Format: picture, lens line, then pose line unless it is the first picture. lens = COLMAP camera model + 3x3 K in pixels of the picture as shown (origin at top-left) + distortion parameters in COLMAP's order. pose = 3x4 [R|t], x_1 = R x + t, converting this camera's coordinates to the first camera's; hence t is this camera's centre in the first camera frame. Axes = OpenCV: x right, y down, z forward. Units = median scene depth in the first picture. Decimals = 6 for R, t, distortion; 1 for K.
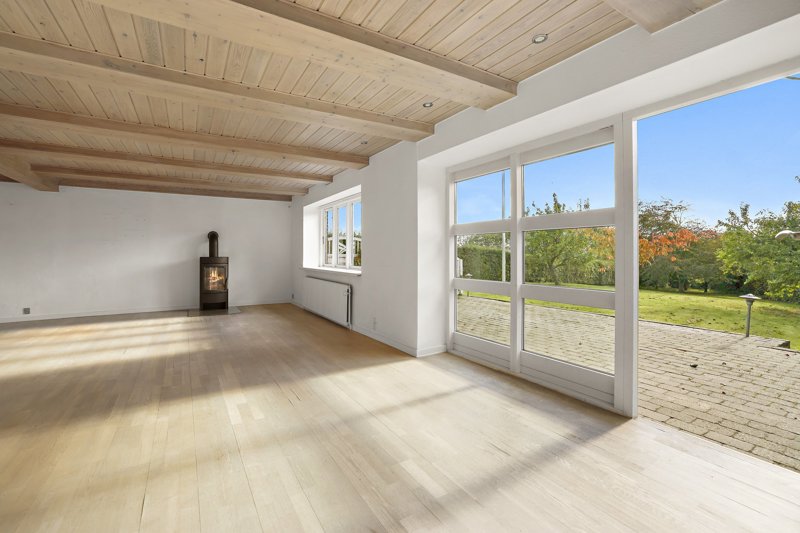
lens RADIAL K [[349.3, 0, 396.6], [0, 349.3, 258.3], [0, 0, 1]] dist [-0.014381, 0.000811]
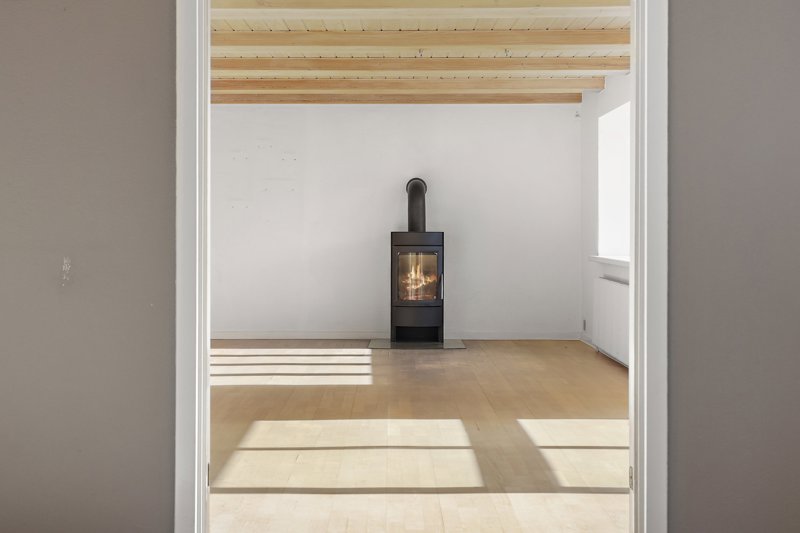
lens RADIAL K [[1243.8, 0, 400.0], [0, 1243.8, 266.5], [0, 0, 1]] dist [0.005304, 0.001446]
pose [[0.853043, 0.017766, -0.521538, 0.390917], [-0.007864, 0.999744, 0.021193, 0.008483], [0.521781, -0.013977, 0.852965, -0.530218]]
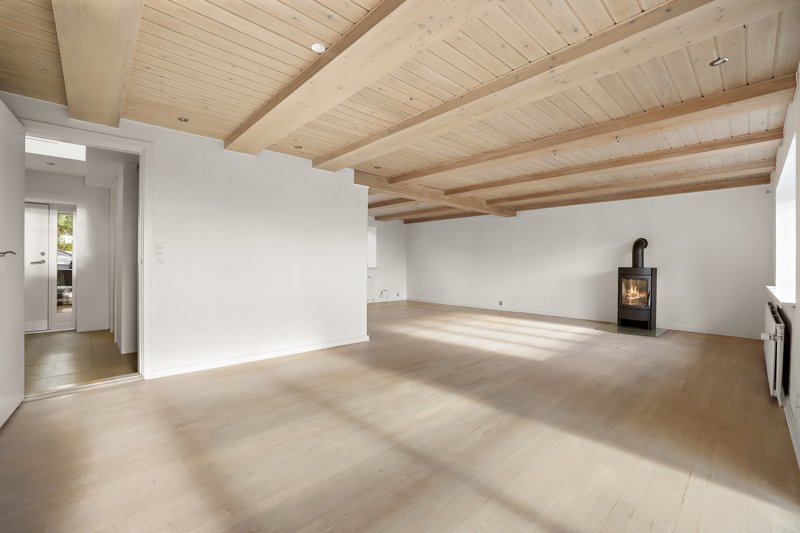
lens RADIAL K [[345.6, 0, 390.9], [0, 345.6, 262.1], [0, 0, 1]] dist [-0.021240, 0.000285]
pose [[0.197054, -0.000060, -0.980393, 0.213792], [-0.020001, 0.999792, -0.004082, -0.001819], [0.980188, 0.020414, 0.197012, 0.258936]]
